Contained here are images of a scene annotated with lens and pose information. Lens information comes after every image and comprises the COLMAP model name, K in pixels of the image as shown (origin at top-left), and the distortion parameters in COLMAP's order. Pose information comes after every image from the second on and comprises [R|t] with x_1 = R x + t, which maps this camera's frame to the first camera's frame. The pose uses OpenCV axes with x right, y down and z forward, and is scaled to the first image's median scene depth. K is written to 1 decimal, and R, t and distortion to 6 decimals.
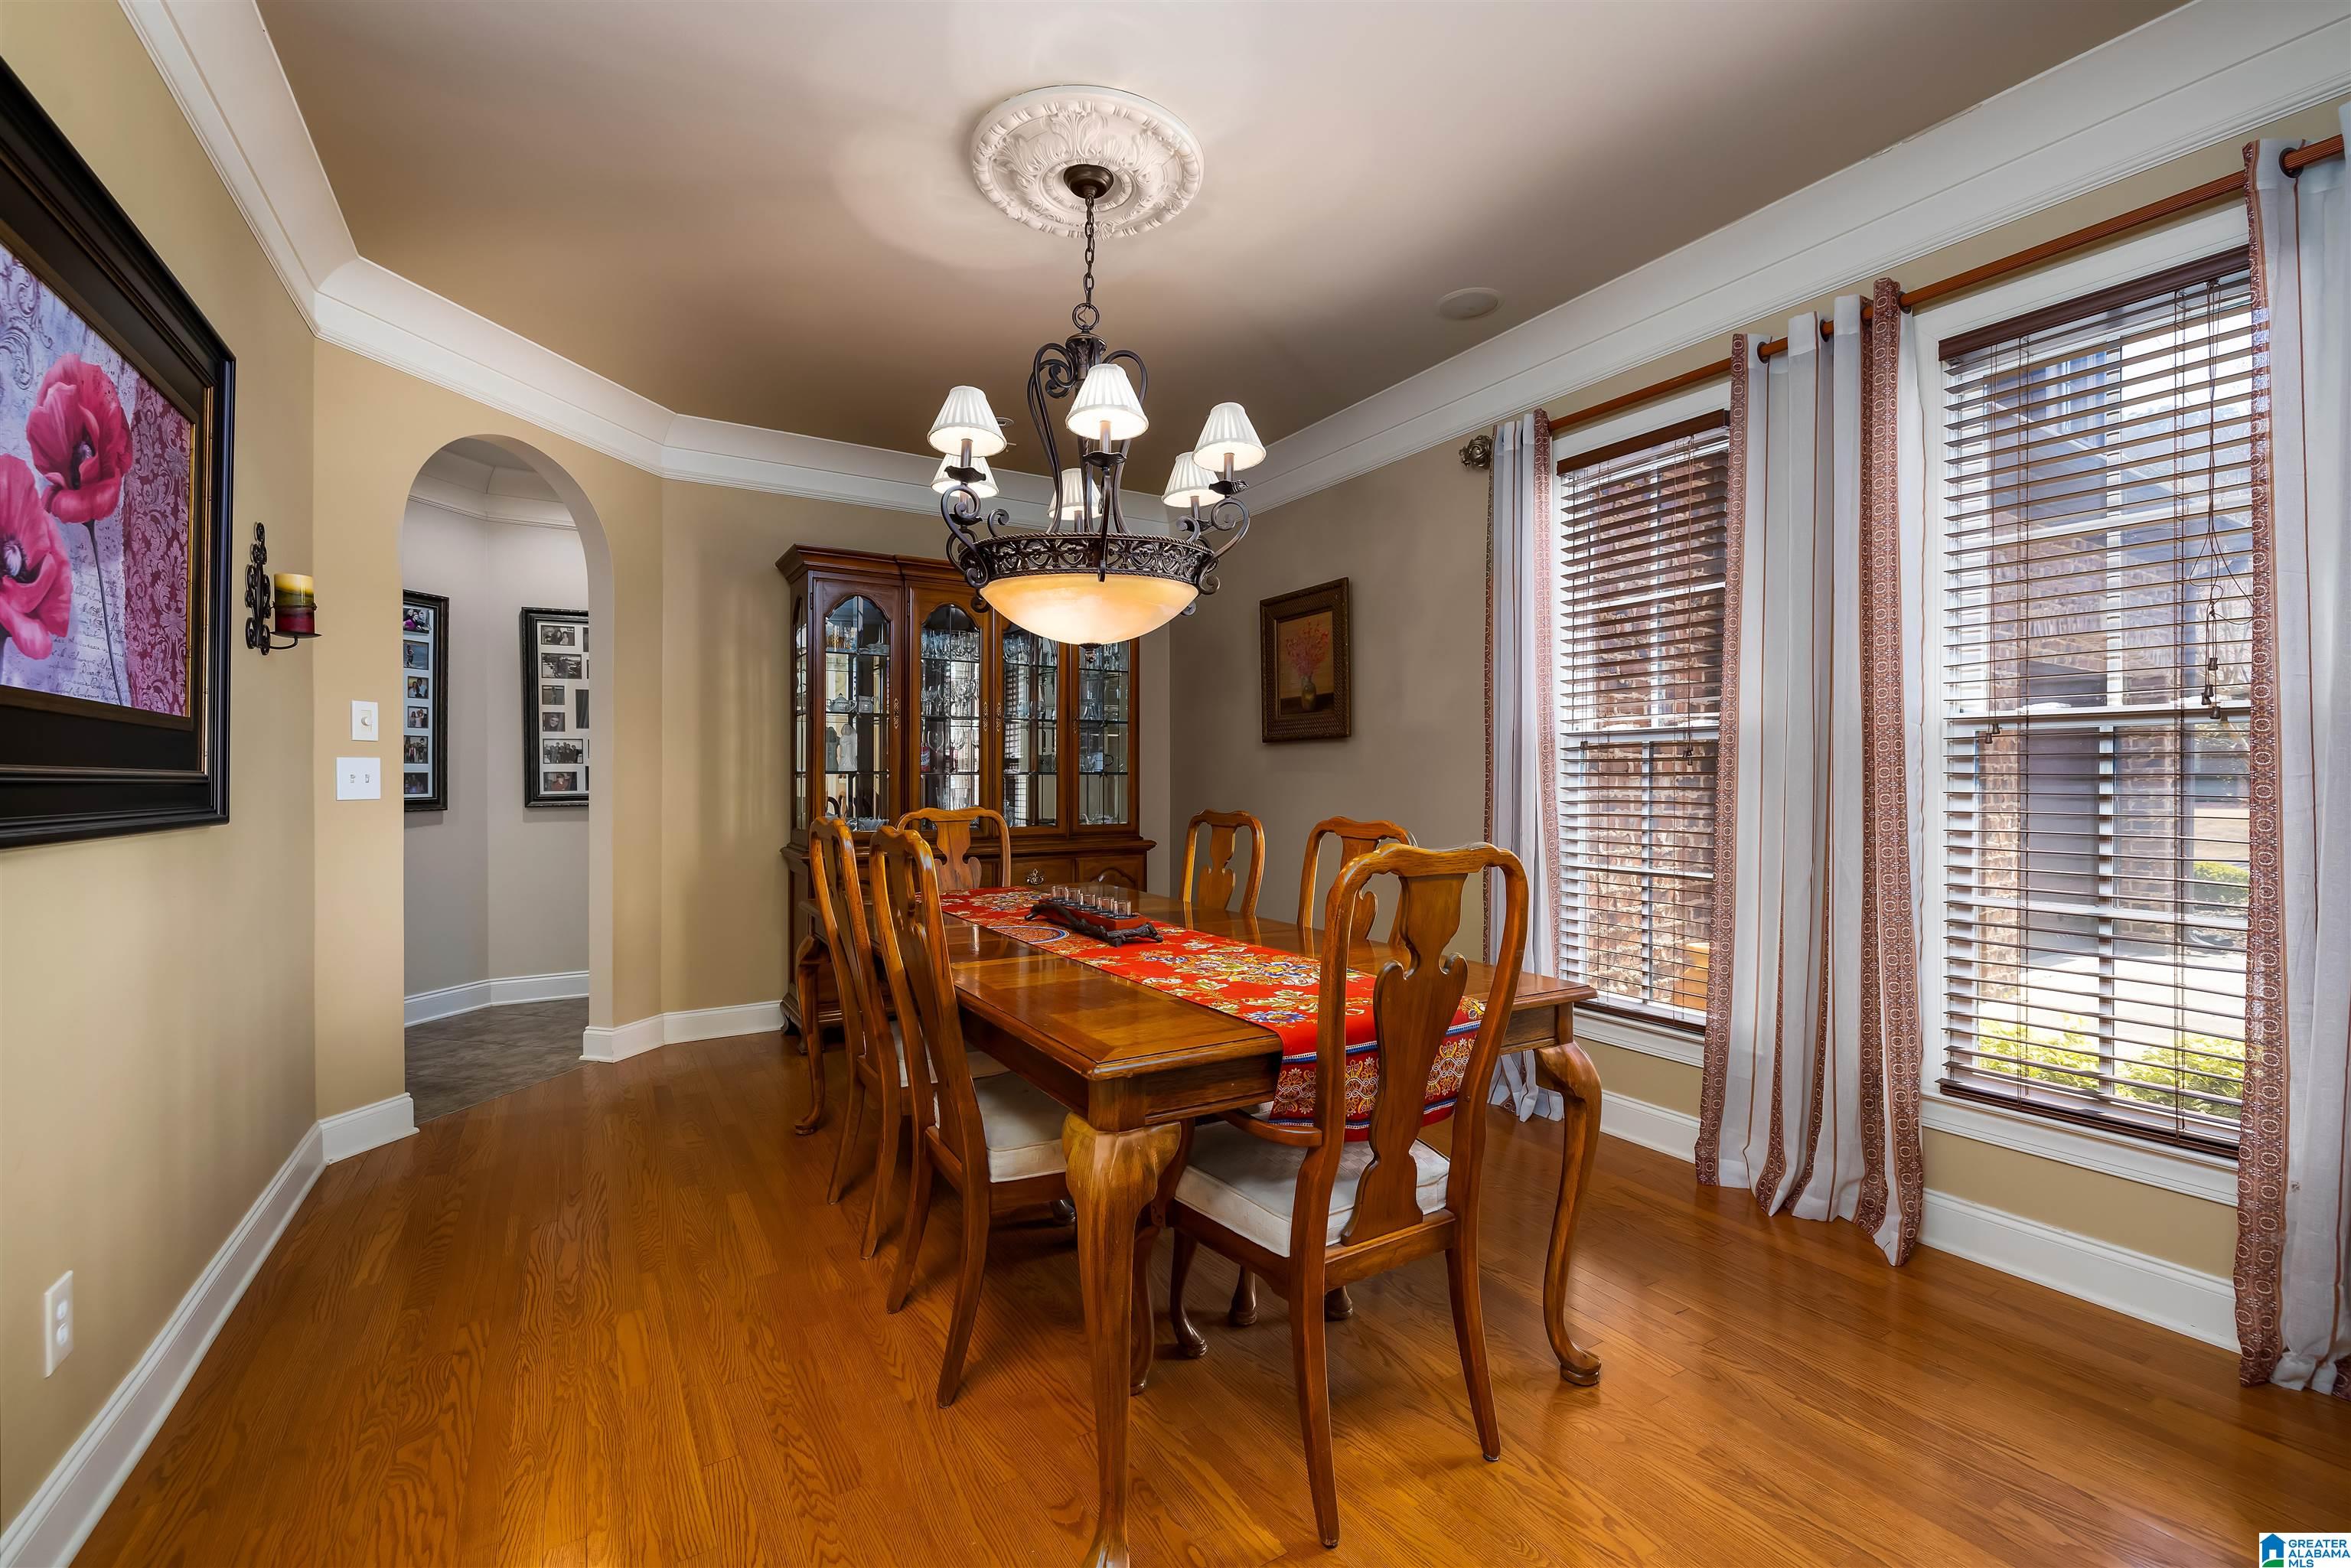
lens RADIAL K [[987.2, 0, 1173.1], [0, 987.2, 785.5], [0, 0, 1]] dist [0.000239, -0.001274]
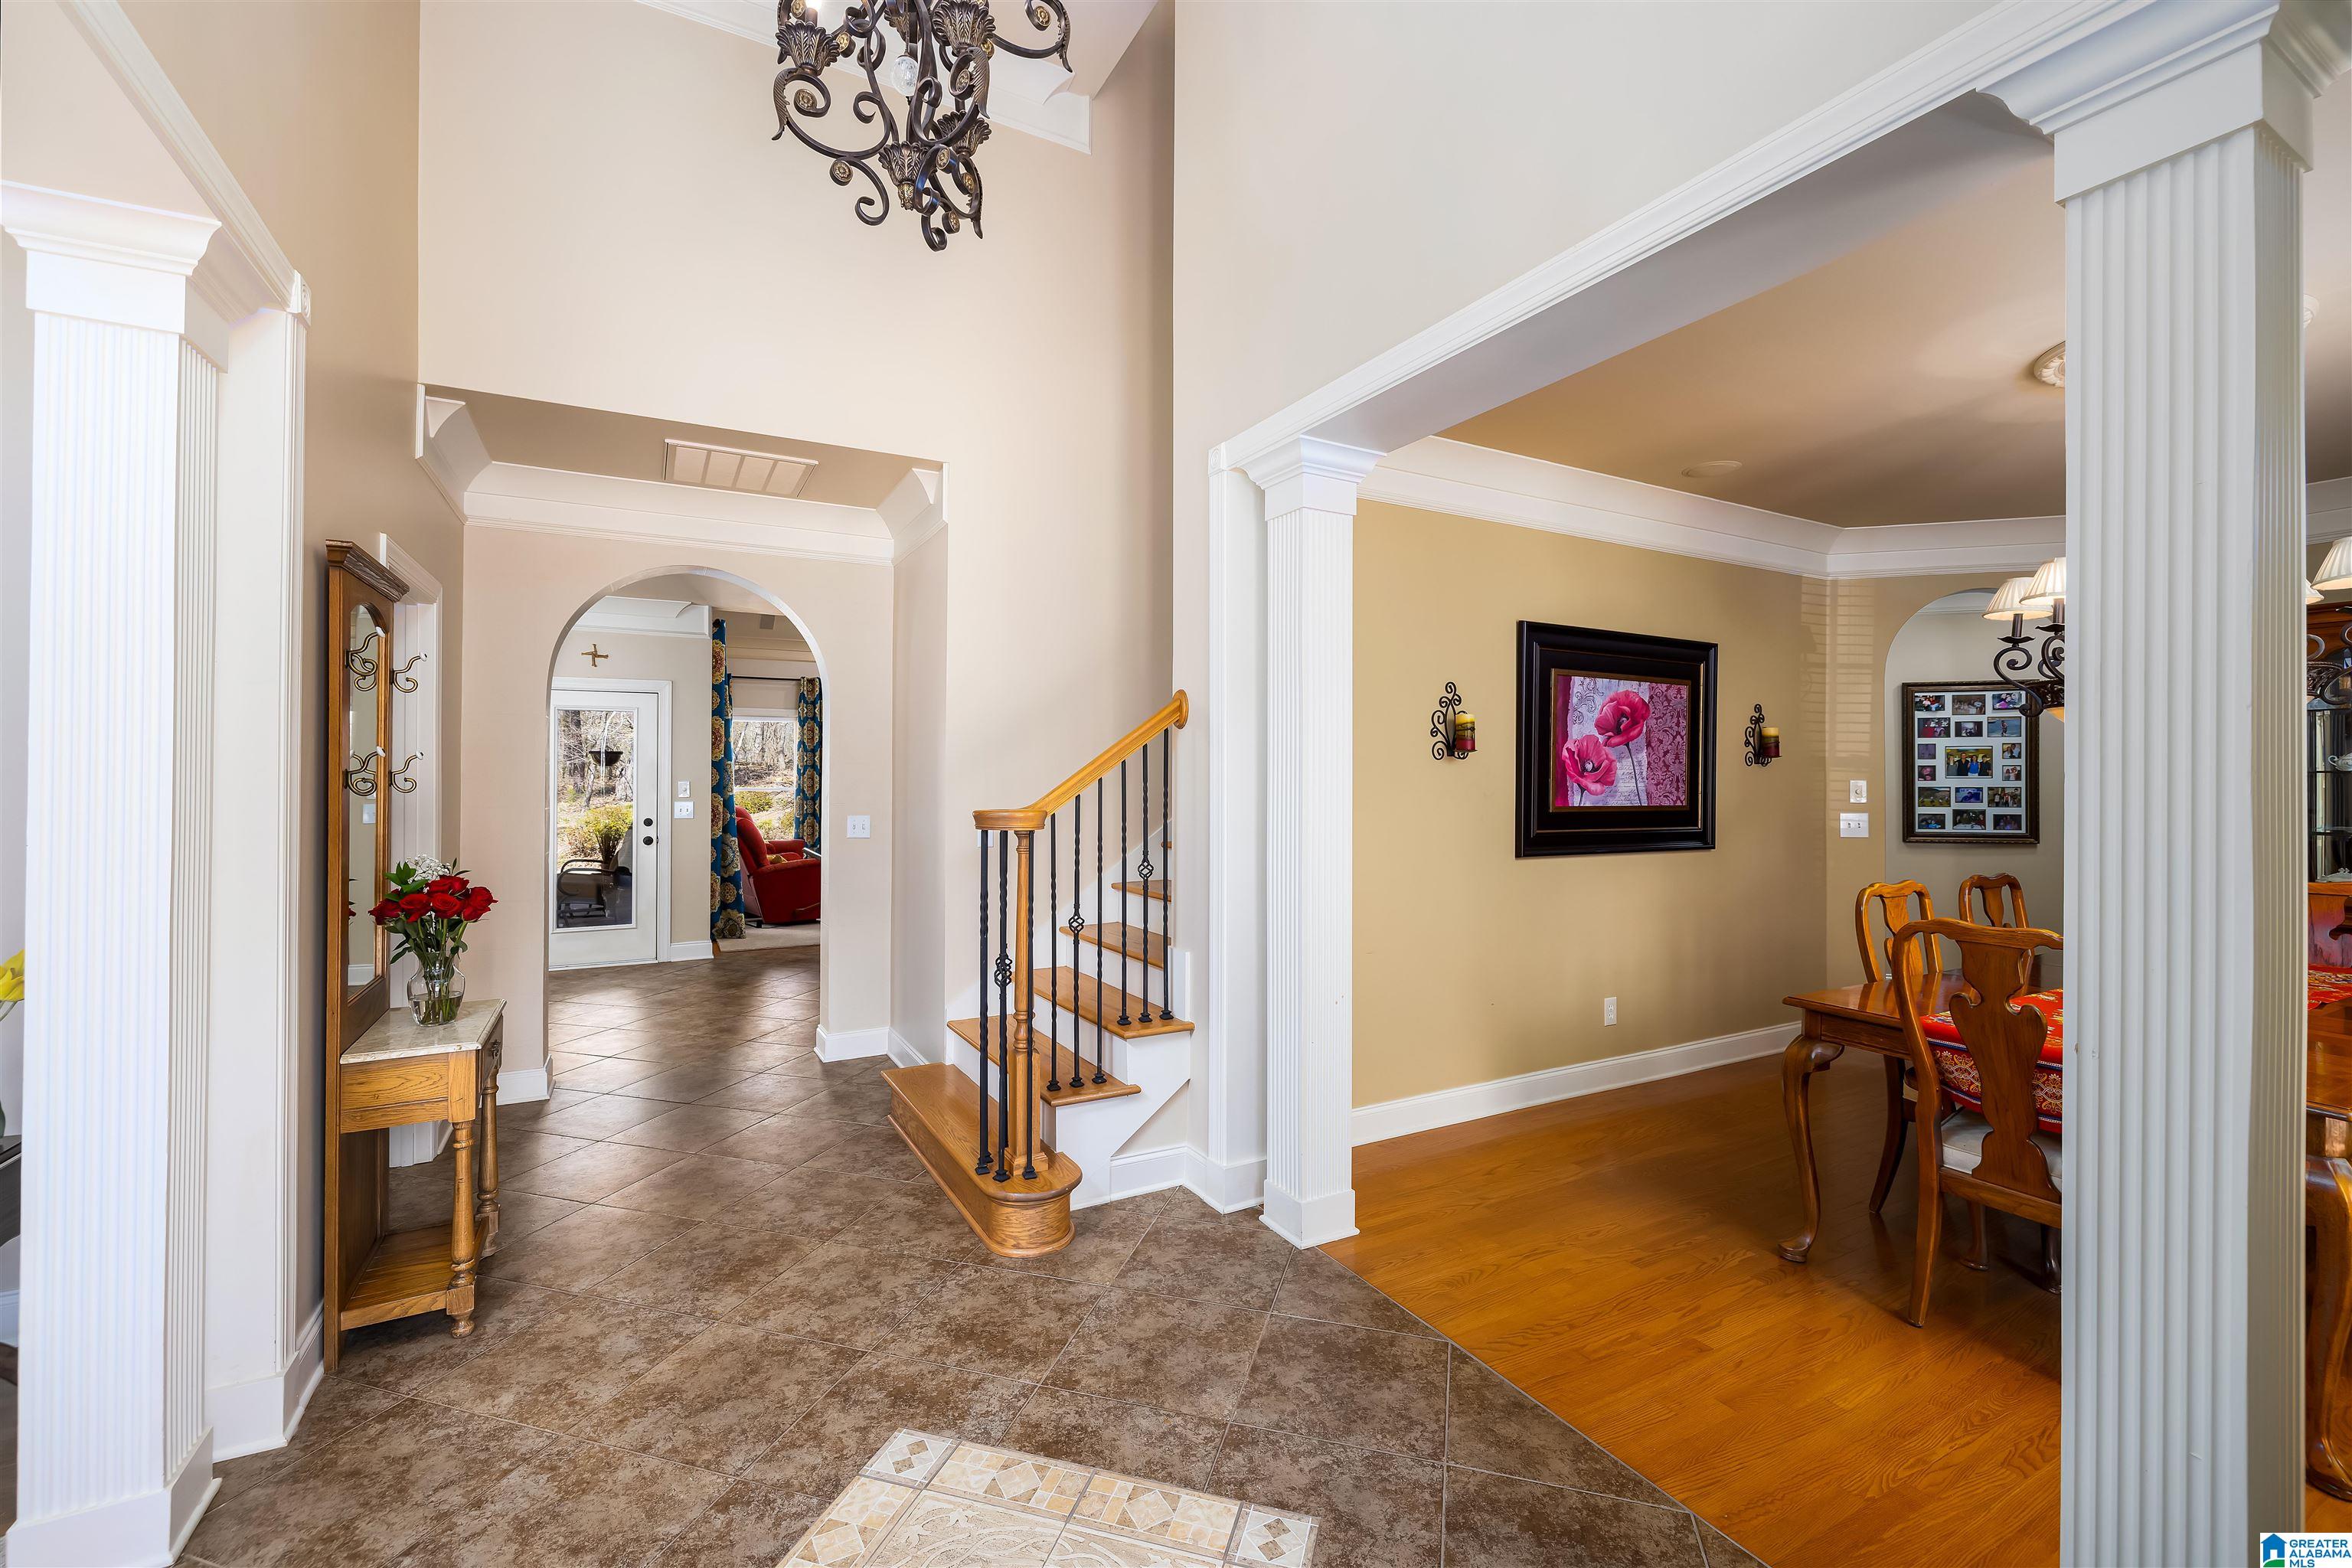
lens RADIAL K [[987.7, 0, 1168.0], [0, 987.7, 771.3], [0, 0, 1]] dist [0.000239, -0.001274]
pose [[-0.058114, -0.001946, -0.998308, 1.194247], [-0.011805, 0.999930, -0.001262, -0.107227], [0.998240, 0.011712, -0.058133, -0.107626]]
